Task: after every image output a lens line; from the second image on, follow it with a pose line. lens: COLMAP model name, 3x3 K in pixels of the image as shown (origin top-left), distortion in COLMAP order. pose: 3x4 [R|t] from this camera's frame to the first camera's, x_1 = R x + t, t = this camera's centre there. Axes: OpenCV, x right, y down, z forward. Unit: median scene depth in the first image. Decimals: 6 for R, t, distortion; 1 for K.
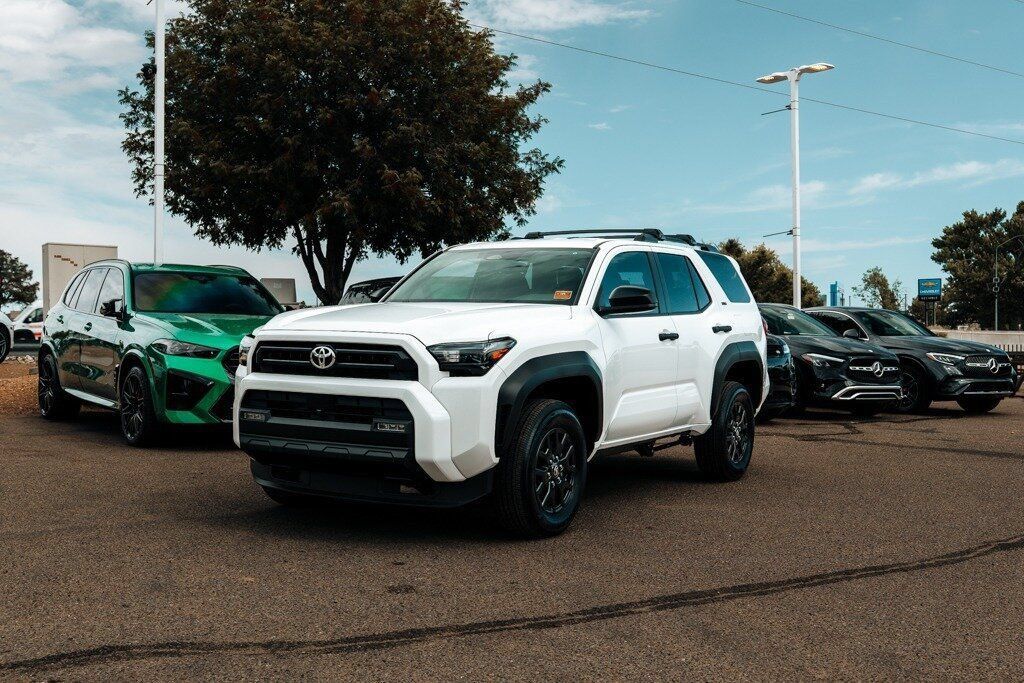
lens RADIAL K [[1184.5, 0, 509.3], [0, 1184.5, 315.3], [0, 0, 1]] dist [0.259321, 0.002376]
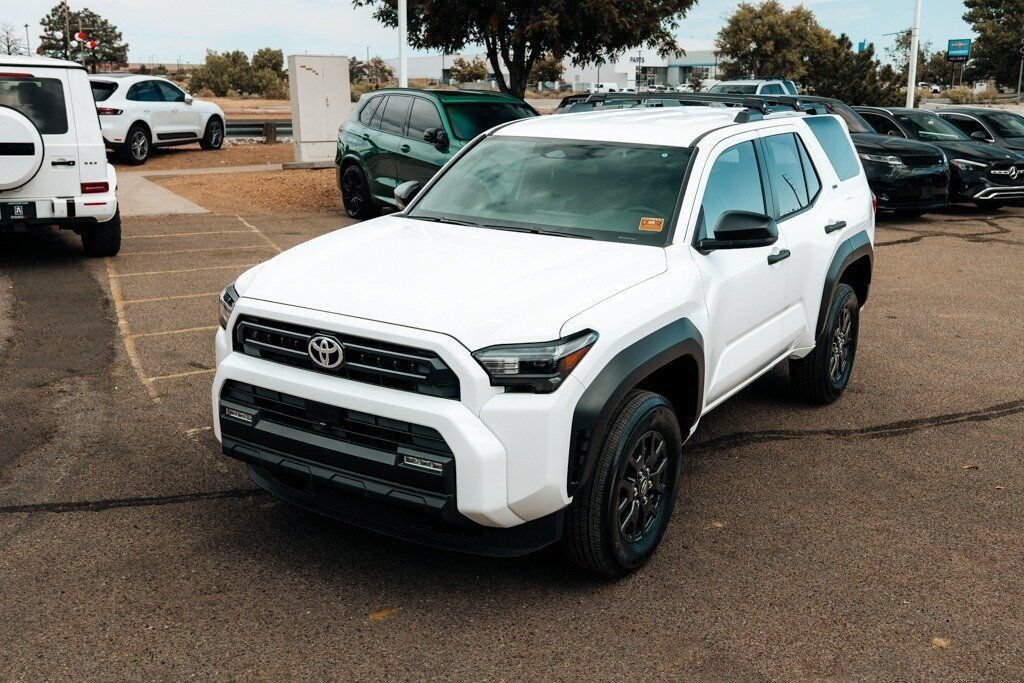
lens RADIAL K [[1153.8, 0, 516.2], [0, 1153.8, 320.4], [0, 0, 1]] dist [0.007705, -0.009102]
pose [[0.999885, 0.009412, -0.011852, -0.034496], [-0.006567, 0.975353, 0.220553, -0.135278], [0.013636, -0.220450, 0.975303, 0.331919]]
